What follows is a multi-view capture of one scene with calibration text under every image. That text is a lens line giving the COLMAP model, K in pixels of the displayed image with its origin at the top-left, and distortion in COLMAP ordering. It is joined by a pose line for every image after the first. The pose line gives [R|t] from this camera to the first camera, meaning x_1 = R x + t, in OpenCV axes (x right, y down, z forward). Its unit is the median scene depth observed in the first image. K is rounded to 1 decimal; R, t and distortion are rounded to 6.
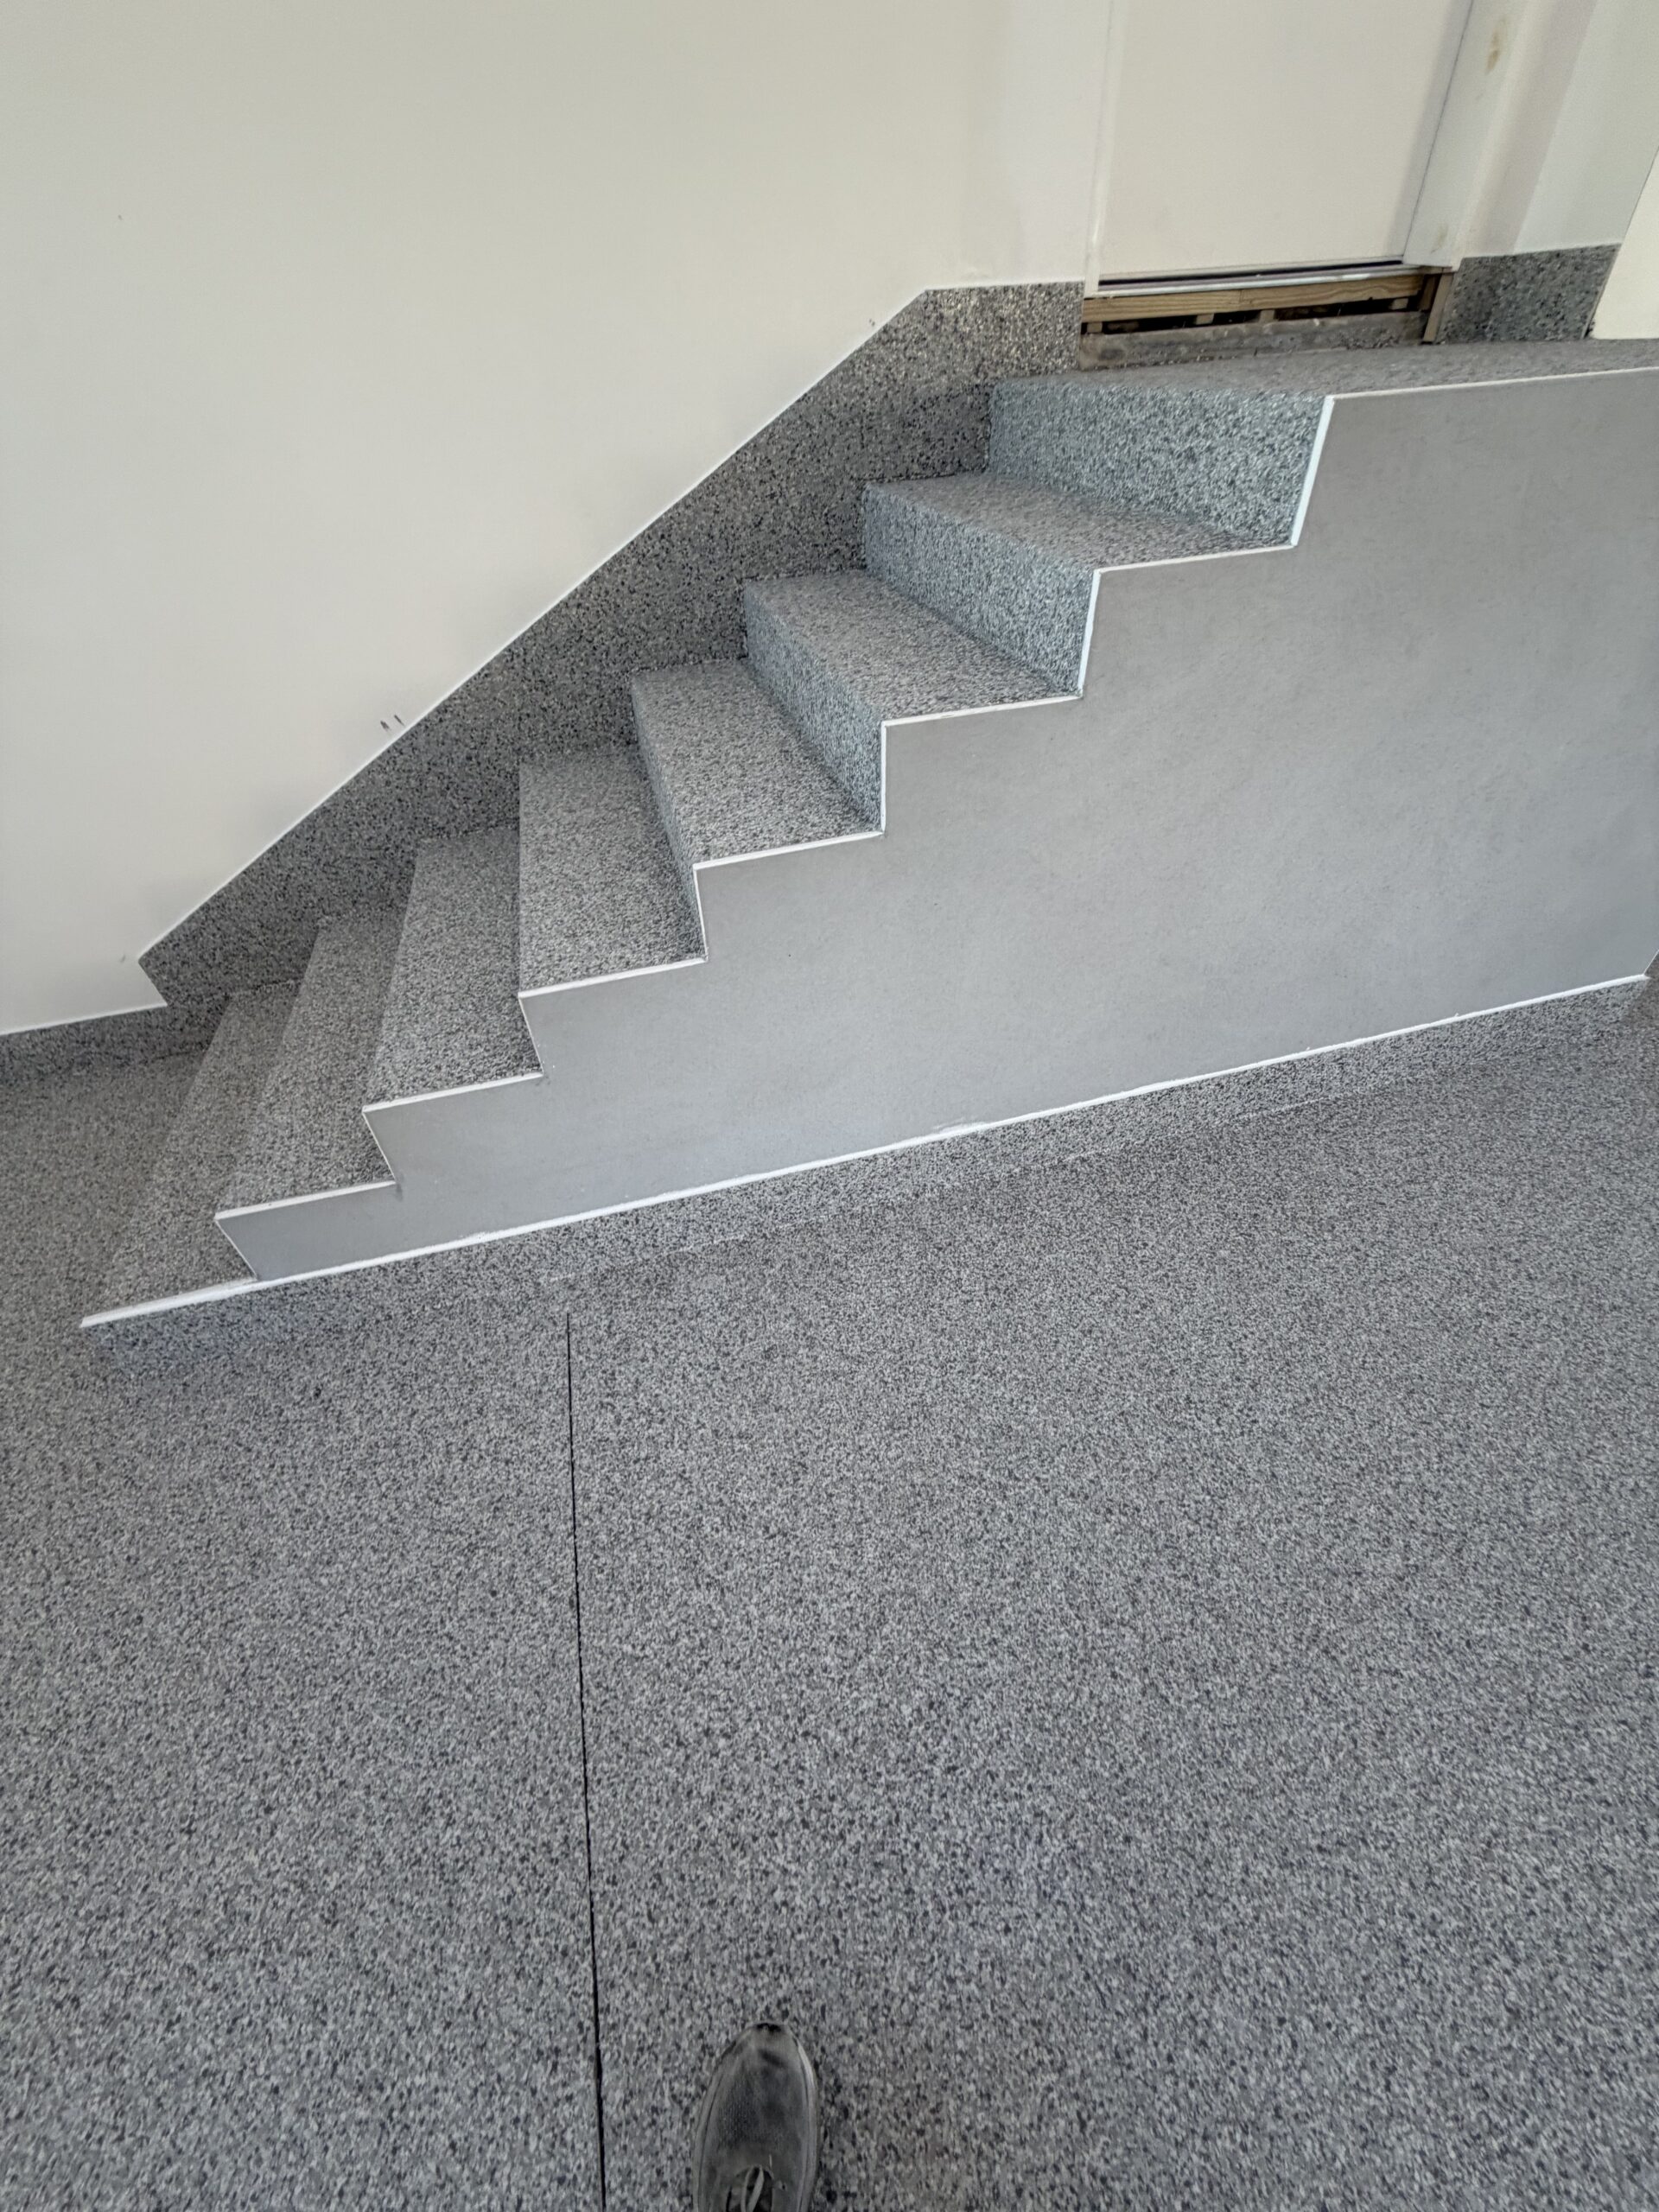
lens RADIAL K [[881.9, 0, 823.2], [0, 881.9, 1092.3], [0, 0, 1]] dist [0.001391, -0.000158]
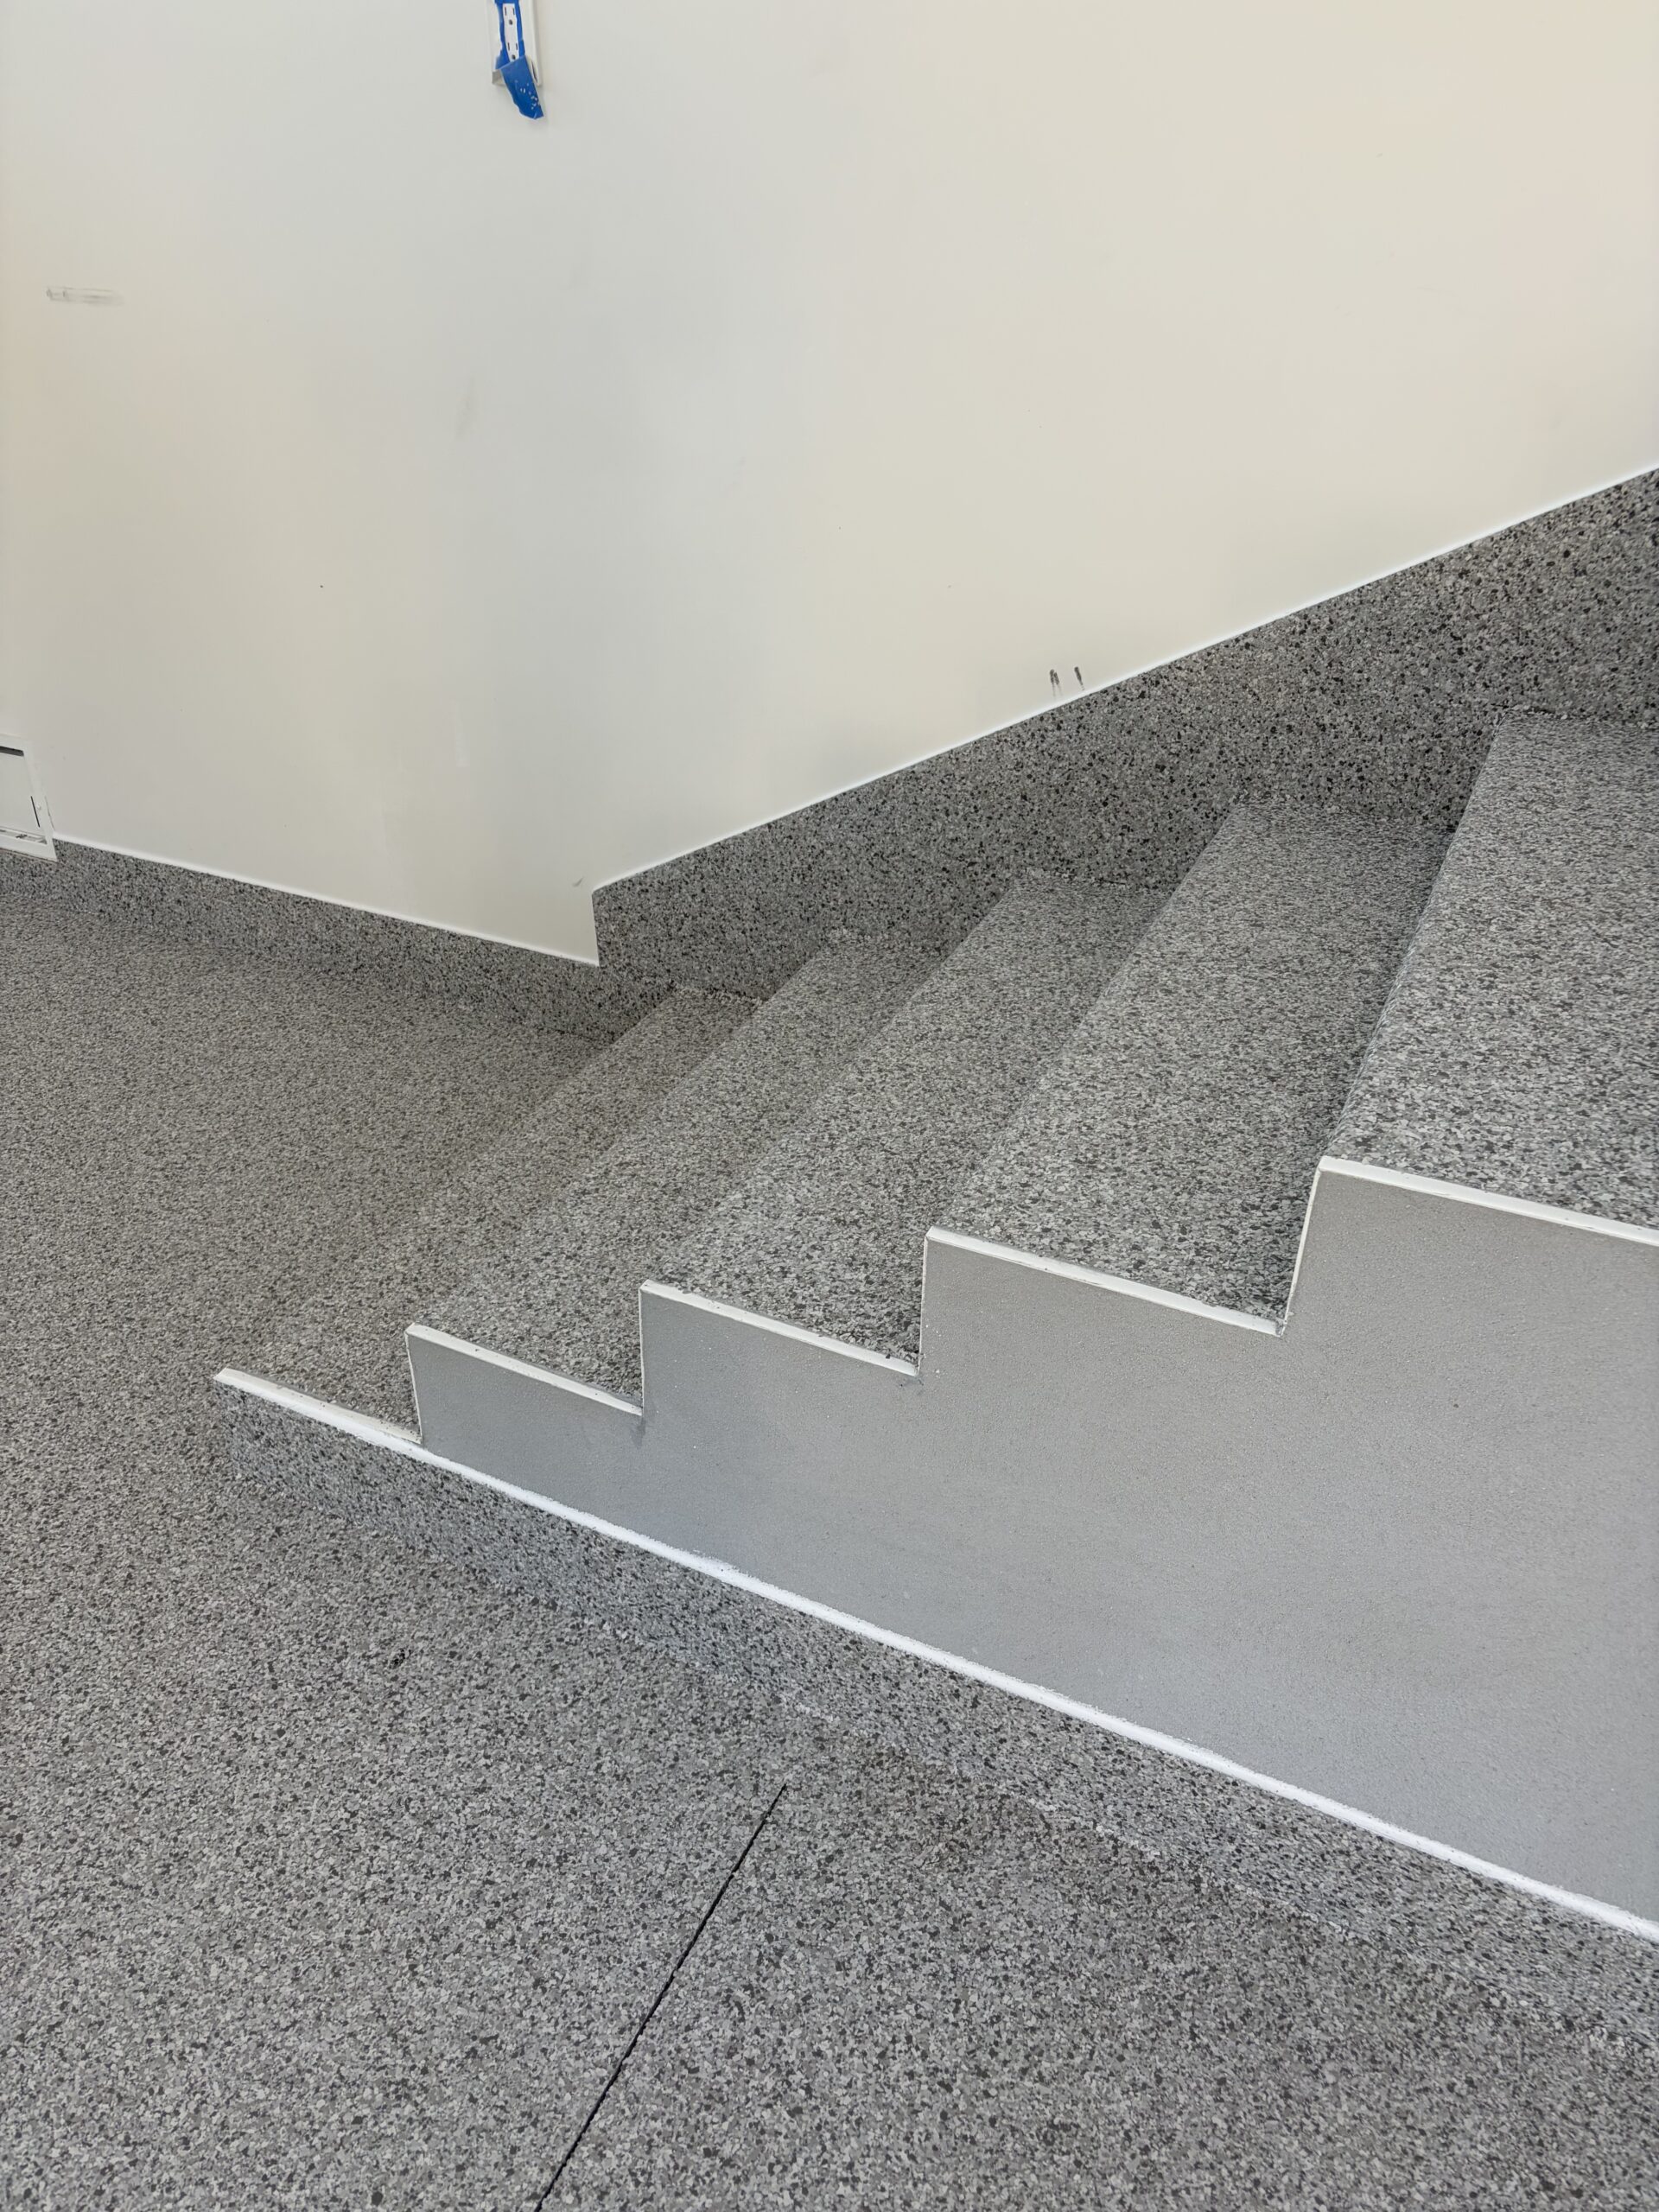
lens RADIAL K [[1660.5, 0, 831.6], [0, 1660.5, 1110.7], [0, 0, 1]] dist [0.039030, -0.033449]
pose [[0.765929, 0.395189, -0.507128, 0.072926], [-0.456637, 0.889646, 0.003602, -0.116020], [0.452588, 0.228815, 0.861863, 0.058537]]
